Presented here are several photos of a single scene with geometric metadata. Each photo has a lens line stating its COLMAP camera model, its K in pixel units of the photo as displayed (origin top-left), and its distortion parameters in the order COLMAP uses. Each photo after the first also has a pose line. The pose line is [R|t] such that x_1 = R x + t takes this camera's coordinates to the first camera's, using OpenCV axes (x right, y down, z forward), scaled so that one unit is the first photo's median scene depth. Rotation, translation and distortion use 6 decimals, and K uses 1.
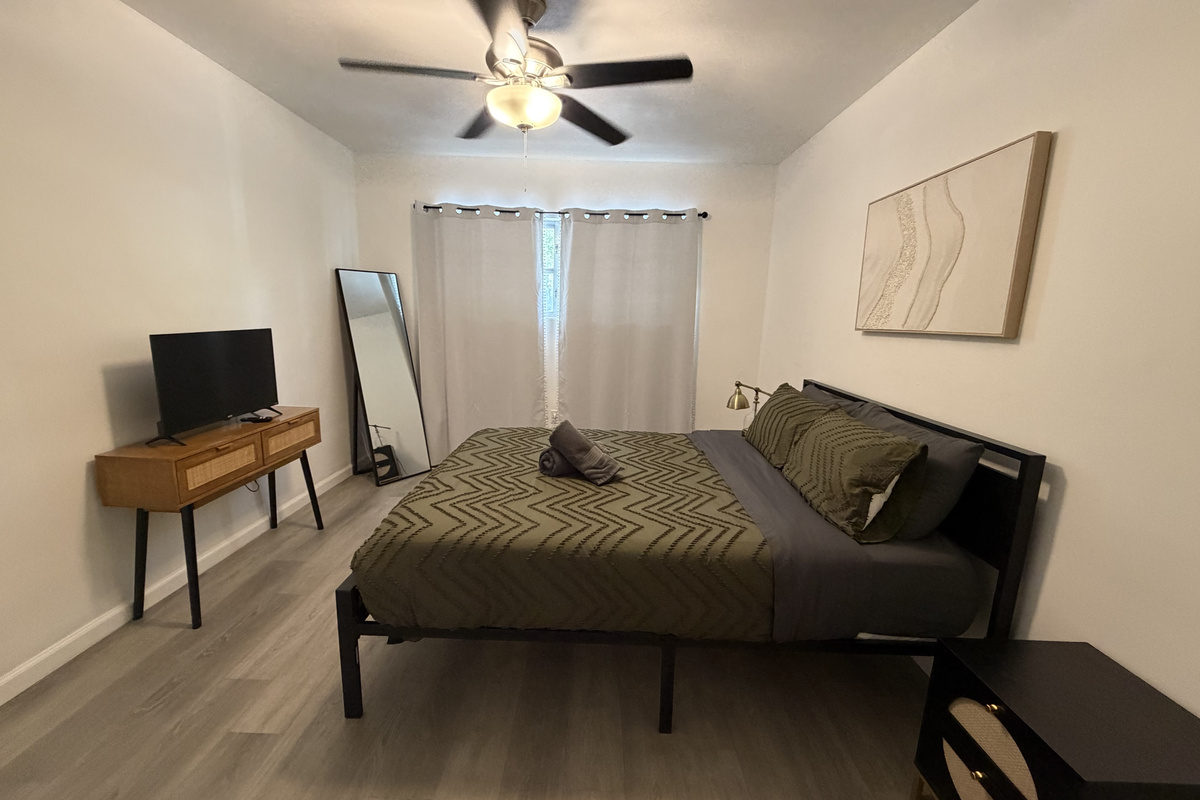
lens RADIAL K [[480.0, 0, 598.4], [0, 480.0, 396.4], [0, 0, 1]] dist [-0.001947, 0.001130]
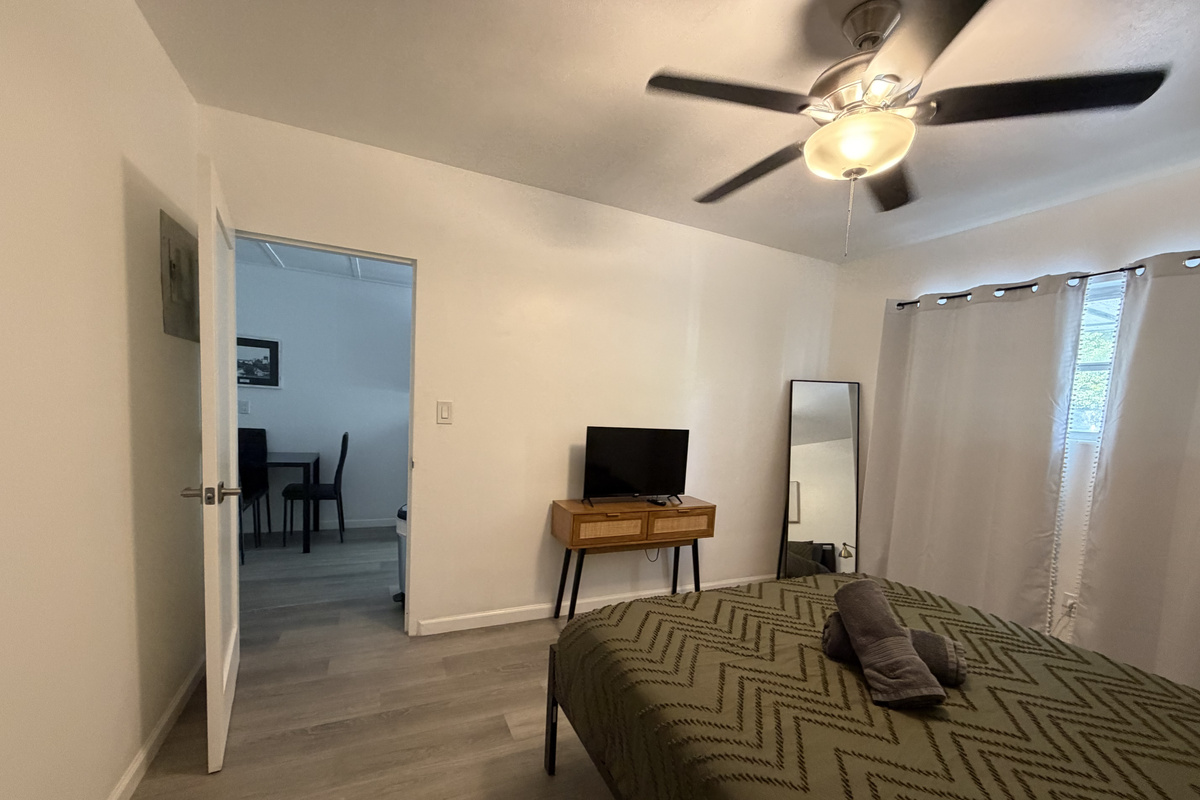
lens RADIAL K [[480.0, 0, 595.2], [0, 480.0, 446.9], [0, 0, 1]] dist [-0.001947, 0.001130]
pose [[0.429847, 0.071705, -0.900050, 0.294309], [-0.199604, 0.979724, -0.017275, -0.035401], [0.880562, 0.187080, 0.435445, 0.302704]]
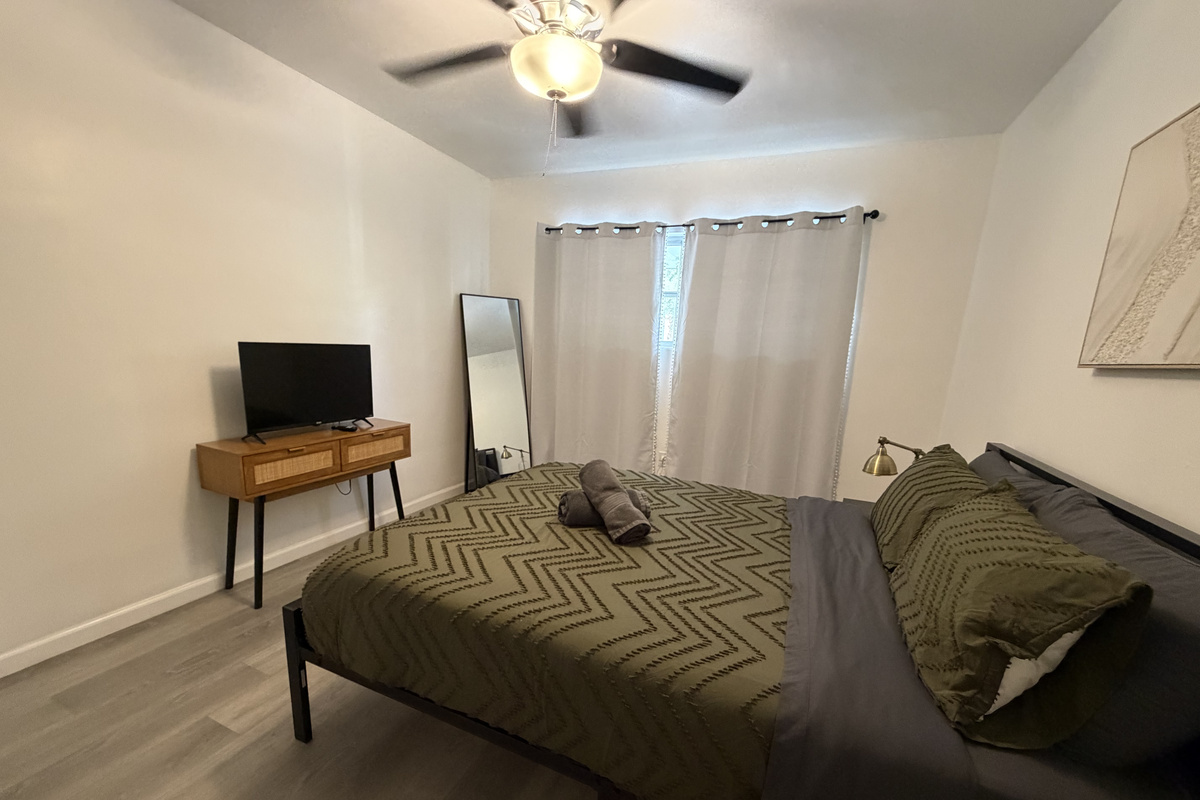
lens RADIAL K [[480.0, 0, 594.3], [0, 480.0, 445.0], [0, 0, 1]] dist [-0.001947, 0.001130]
pose [[0.921102, 0.100254, -0.376191, 0.207878], [-0.093887, 0.994958, 0.035270, -0.004954], [0.377830, 0.002832, 0.925871, 0.209682]]
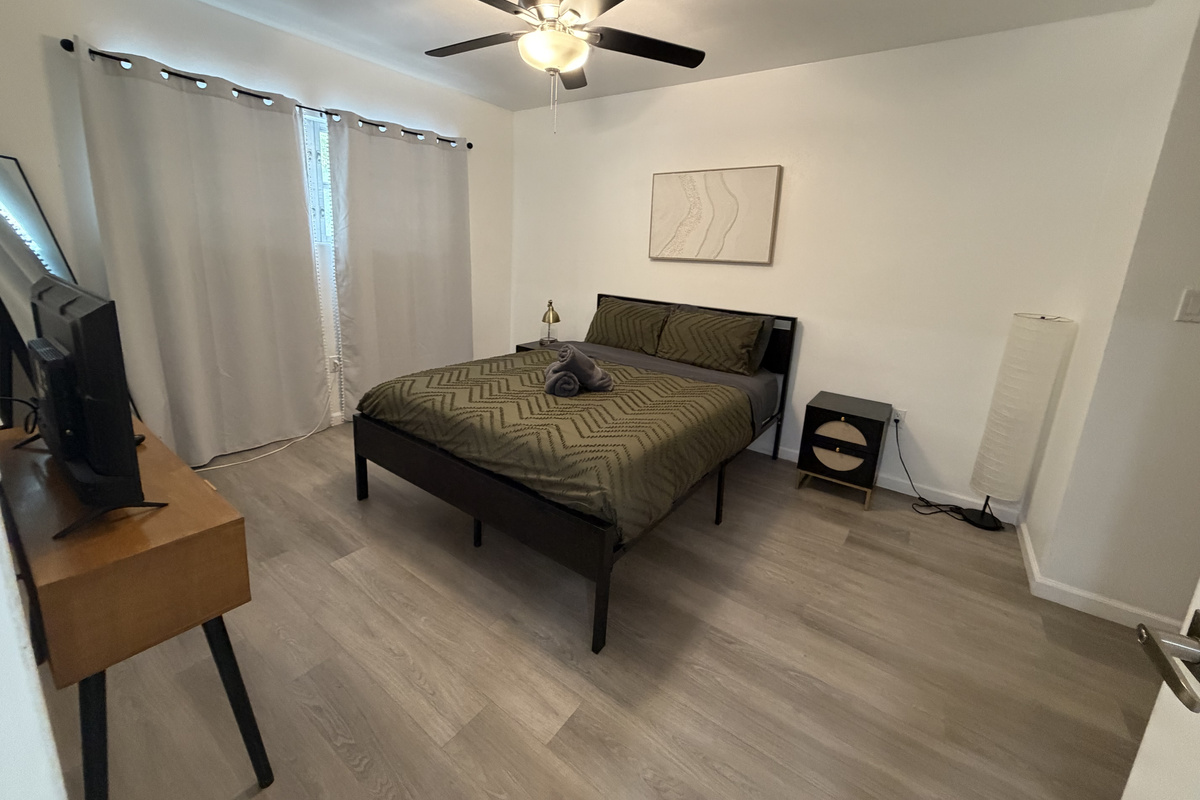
lens RADIAL K [[480.0, 0, 592.4], [0, 480.0, 344.7], [0, 0, 1]] dist [-0.001947, 0.001130]
pose [[0.585822, -0.161532, 0.794179, -0.803425], [0.107703, 0.986761, 0.121256, -0.070525], [-0.803251, 0.014501, 0.595464, 0.249486]]
